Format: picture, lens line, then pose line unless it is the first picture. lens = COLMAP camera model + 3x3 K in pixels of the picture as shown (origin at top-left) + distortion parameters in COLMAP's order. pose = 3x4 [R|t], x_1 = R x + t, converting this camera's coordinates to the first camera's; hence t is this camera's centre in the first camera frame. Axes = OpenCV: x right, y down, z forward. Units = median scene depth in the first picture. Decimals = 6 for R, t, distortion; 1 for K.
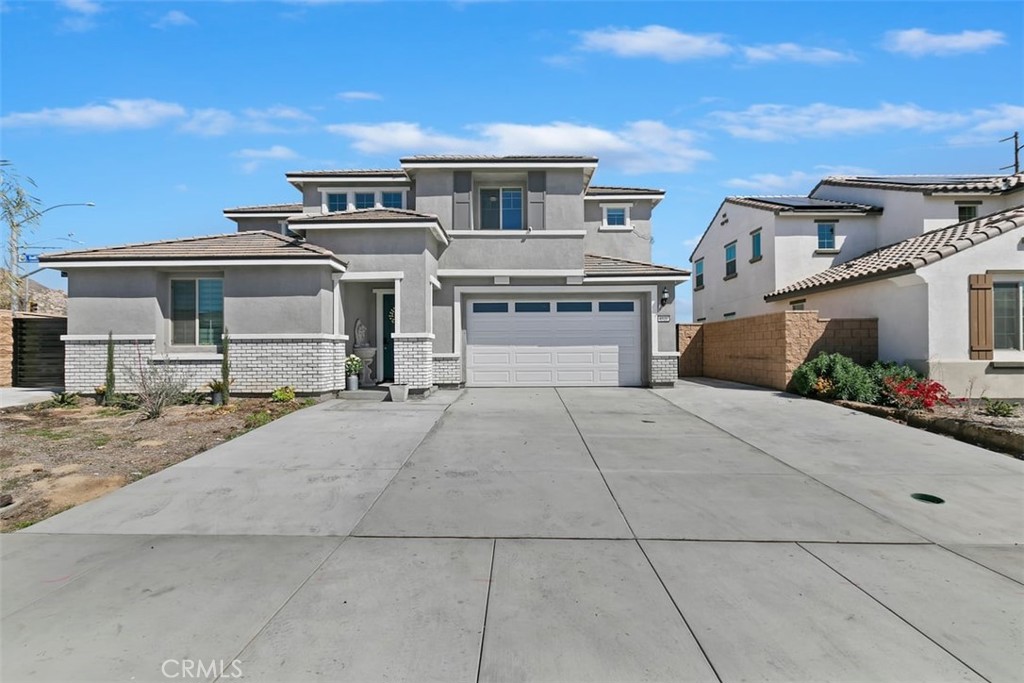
lens RADIAL K [[466.4, 0, 507.0], [0, 466.4, 353.2], [0, 0, 1]] dist [0.000063, 0.000165]
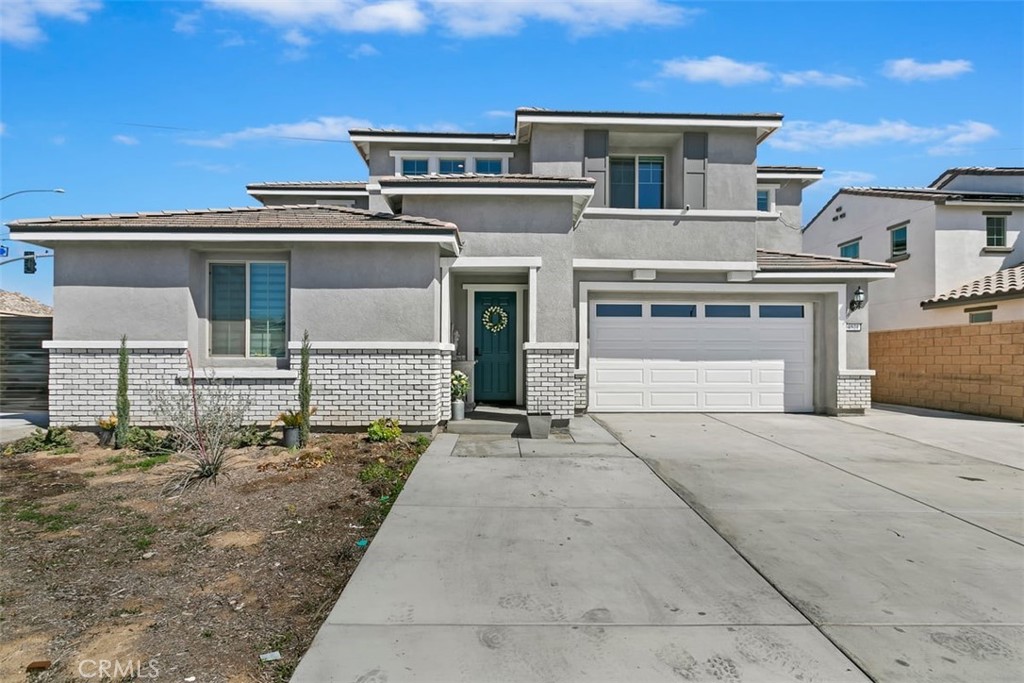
lens RADIAL K [[486.3, 0, 537.6], [0, 486.3, 365.3], [0, 0, 1]] dist [0.001363, -0.000199]
pose [[0.998628, 0.007745, 0.051791, -0.232966], [-0.007970, 0.999960, 0.004146, -0.009496], [-0.051757, -0.004553, 0.998649, 0.216242]]
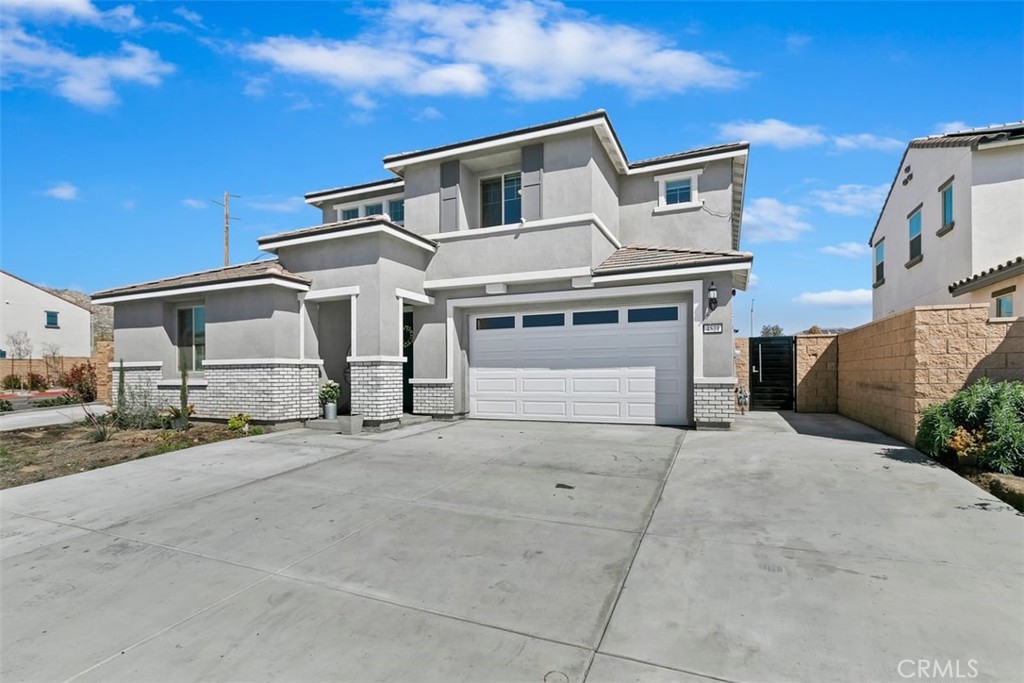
lens RADIAL K [[490.0, 0, 476.3], [0, 490.0, 380.2], [0, 0, 1]] dist [-0.000450, 0.000270]
pose [[0.922395, 0.003448, -0.386233, 0.294598], [0.000706, 0.999943, 0.010614, -0.006690], [0.386247, -0.010063, 0.922340, 0.206819]]
